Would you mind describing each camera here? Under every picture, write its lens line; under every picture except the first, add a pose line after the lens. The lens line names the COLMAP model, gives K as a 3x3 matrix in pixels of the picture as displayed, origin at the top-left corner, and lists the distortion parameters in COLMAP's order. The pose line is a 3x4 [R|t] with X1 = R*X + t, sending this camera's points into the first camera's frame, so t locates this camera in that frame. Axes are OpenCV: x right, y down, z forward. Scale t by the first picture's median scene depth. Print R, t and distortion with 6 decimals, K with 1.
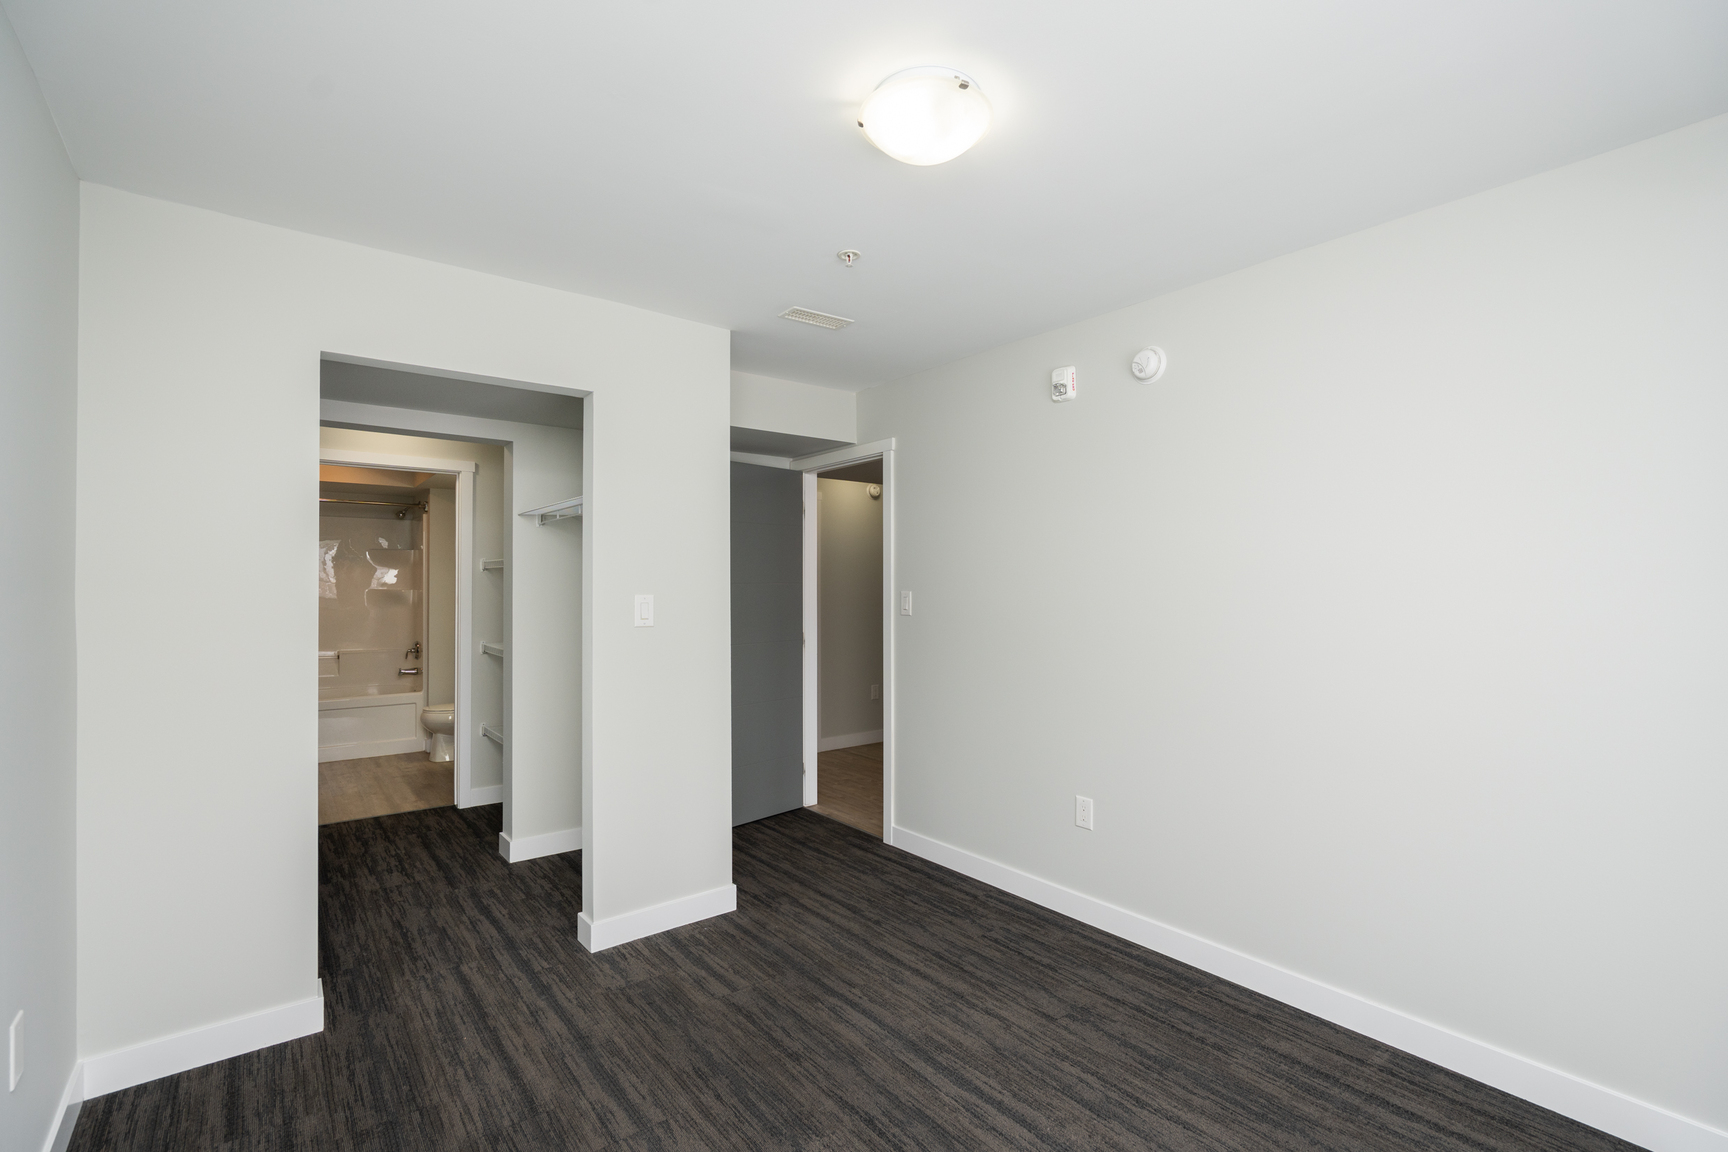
lens RADIAL K [[775.7, 0, 853.4], [0, 775.7, 583.9], [0, 0, 1]] dist [0.000853, 0.000352]
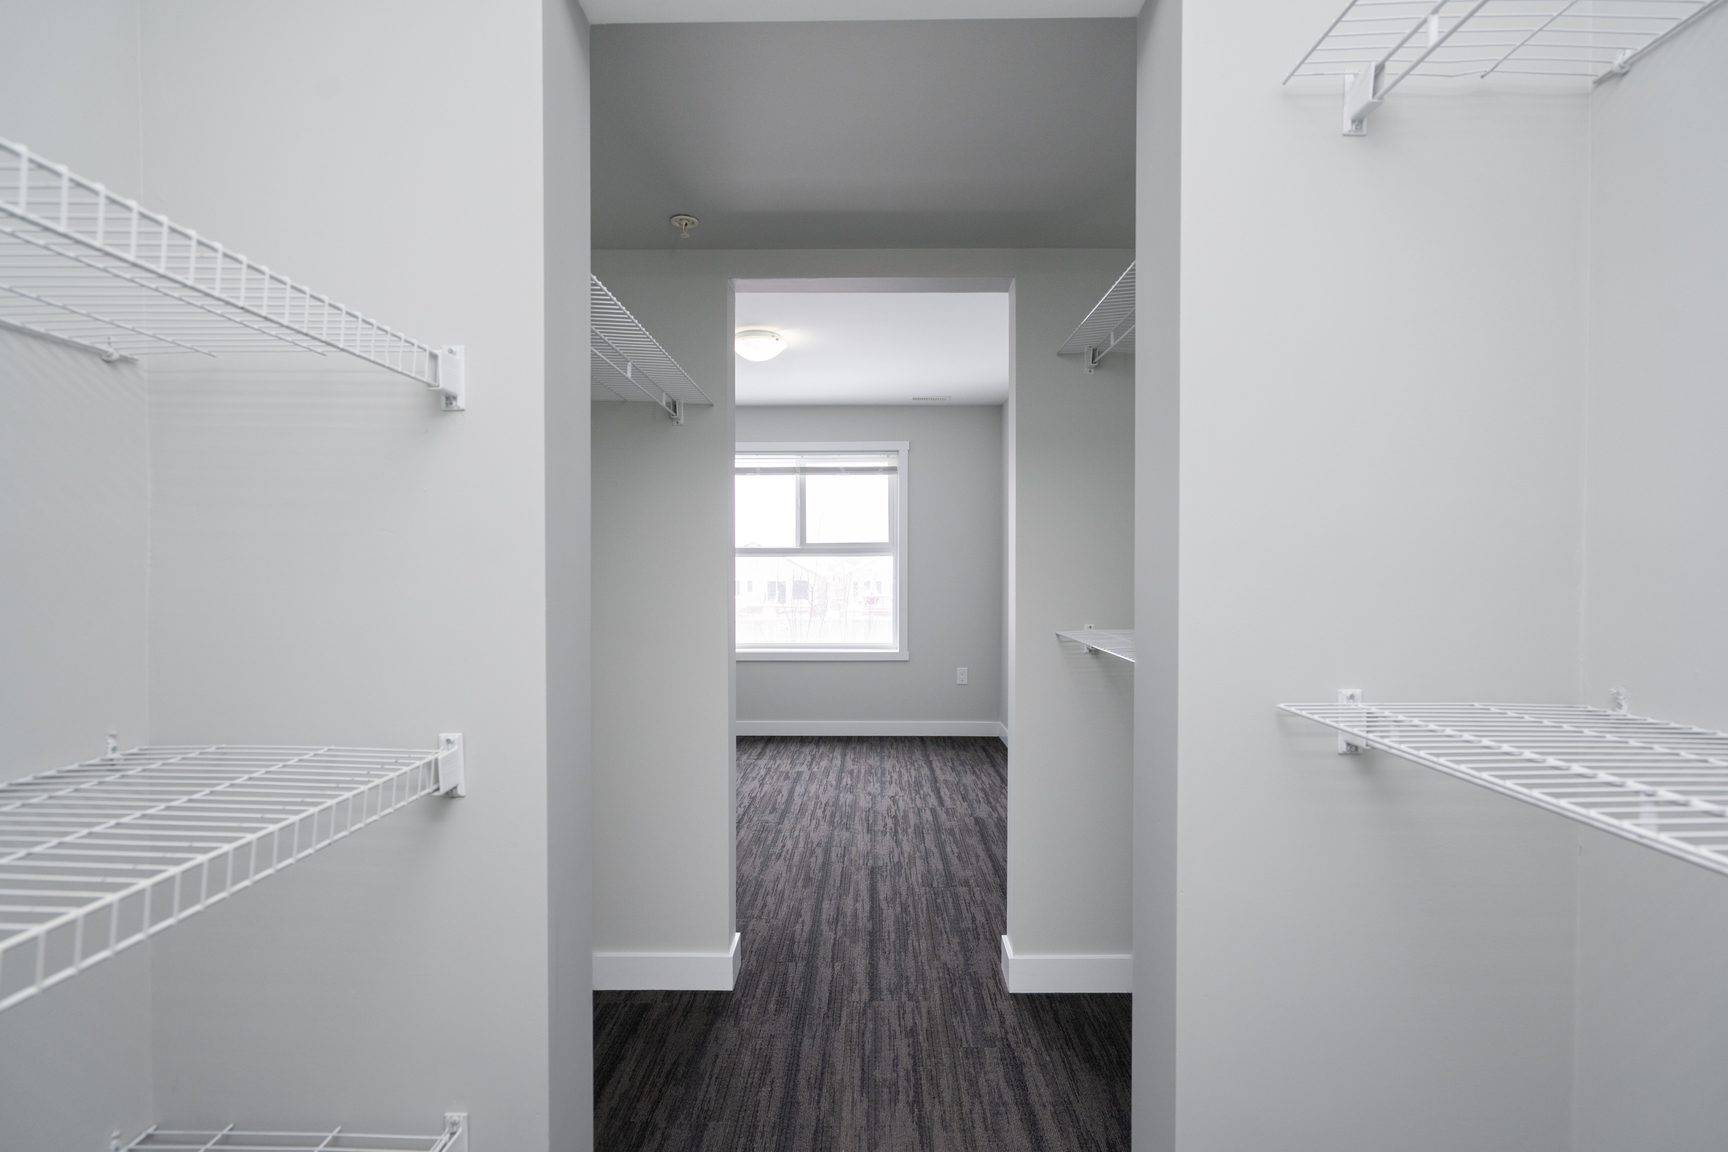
lens RADIAL K [[775.7, 0, 853.4], [0, 775.7, 583.9], [0, 0, 1]] dist [0.000853, 0.000352]
pose [[-0.775611, -0.014552, 0.631044, -0.913733], [-0.003753, 0.999823, 0.018443, 0.038759], [-0.631200, 0.011936, -0.775528, 1.493091]]
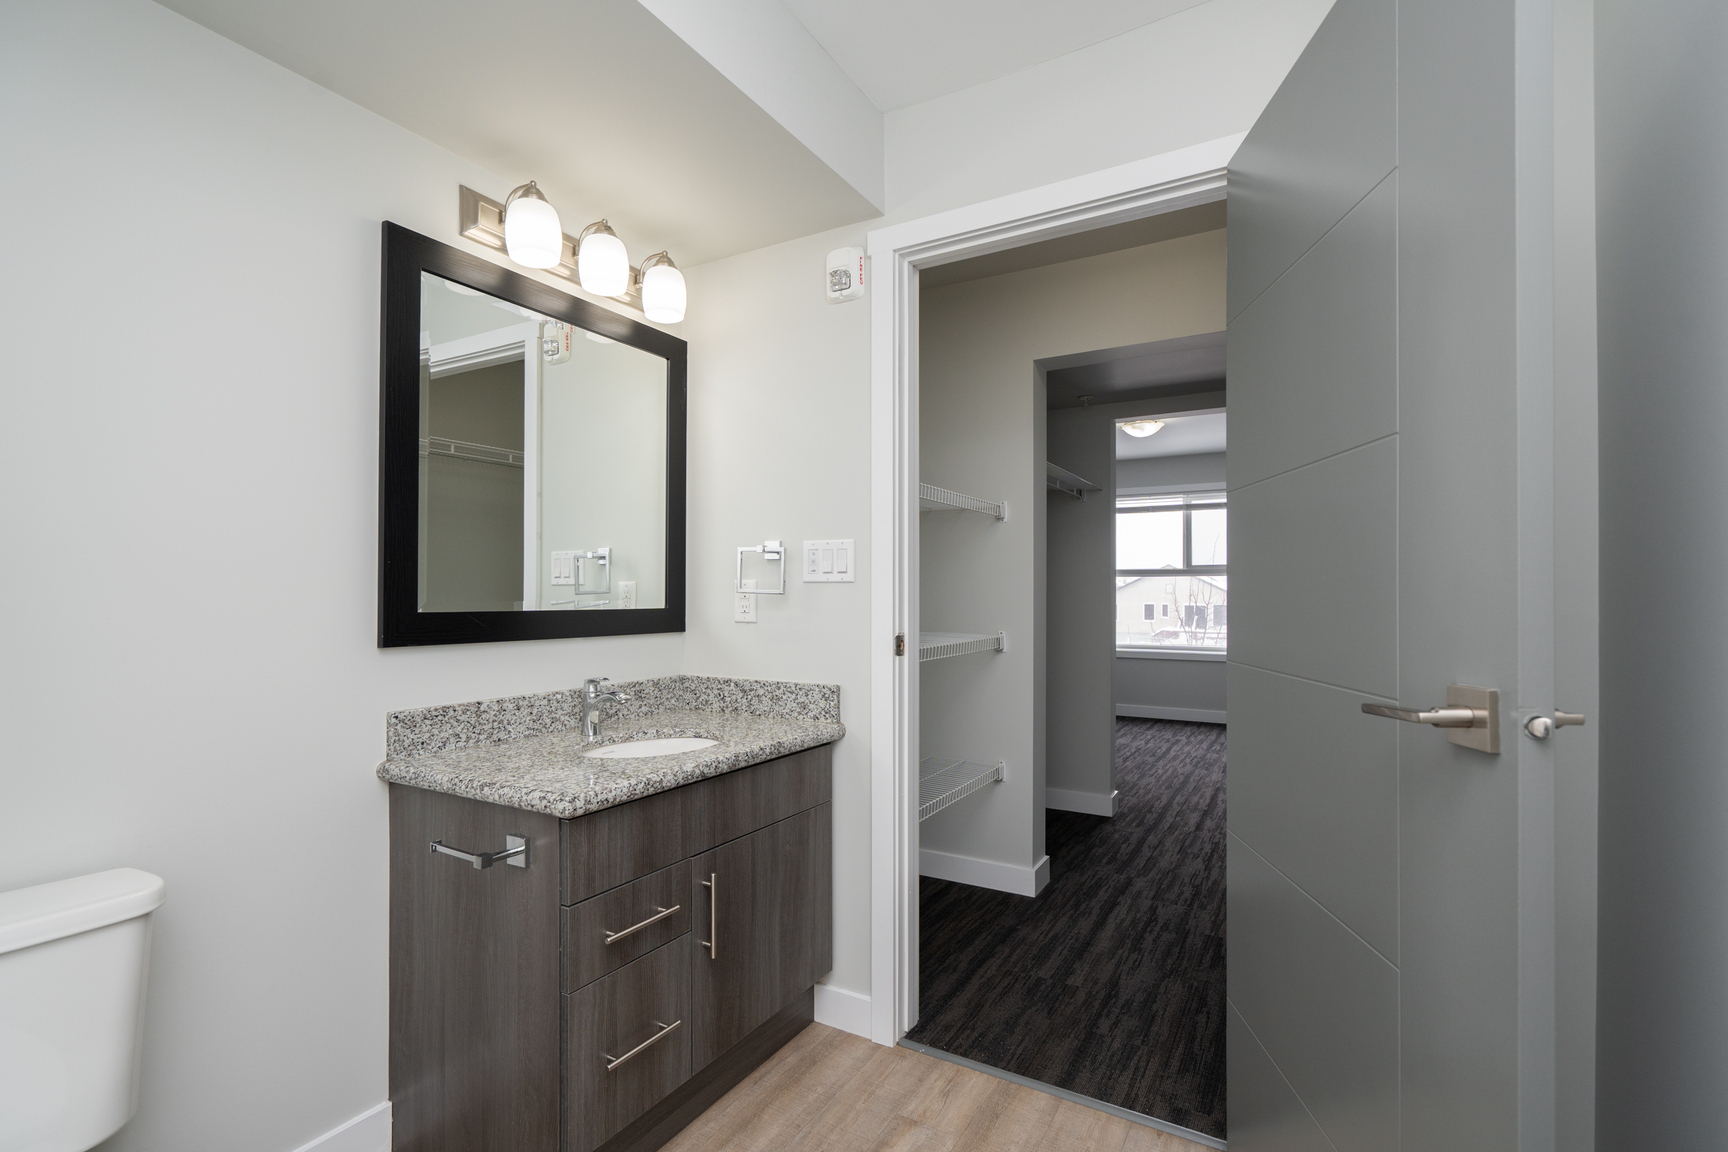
lens RADIAL K [[775.7, 0, 853.4], [0, 775.7, 583.9], [0, 0, 1]] dist [0.000853, 0.000352]
pose [[-0.360296, 0.007217, 0.932810, -1.451379], [-0.006764, 0.999924, -0.010348, 0.061945], [-0.932814, -0.010038, -0.360219, 1.896323]]
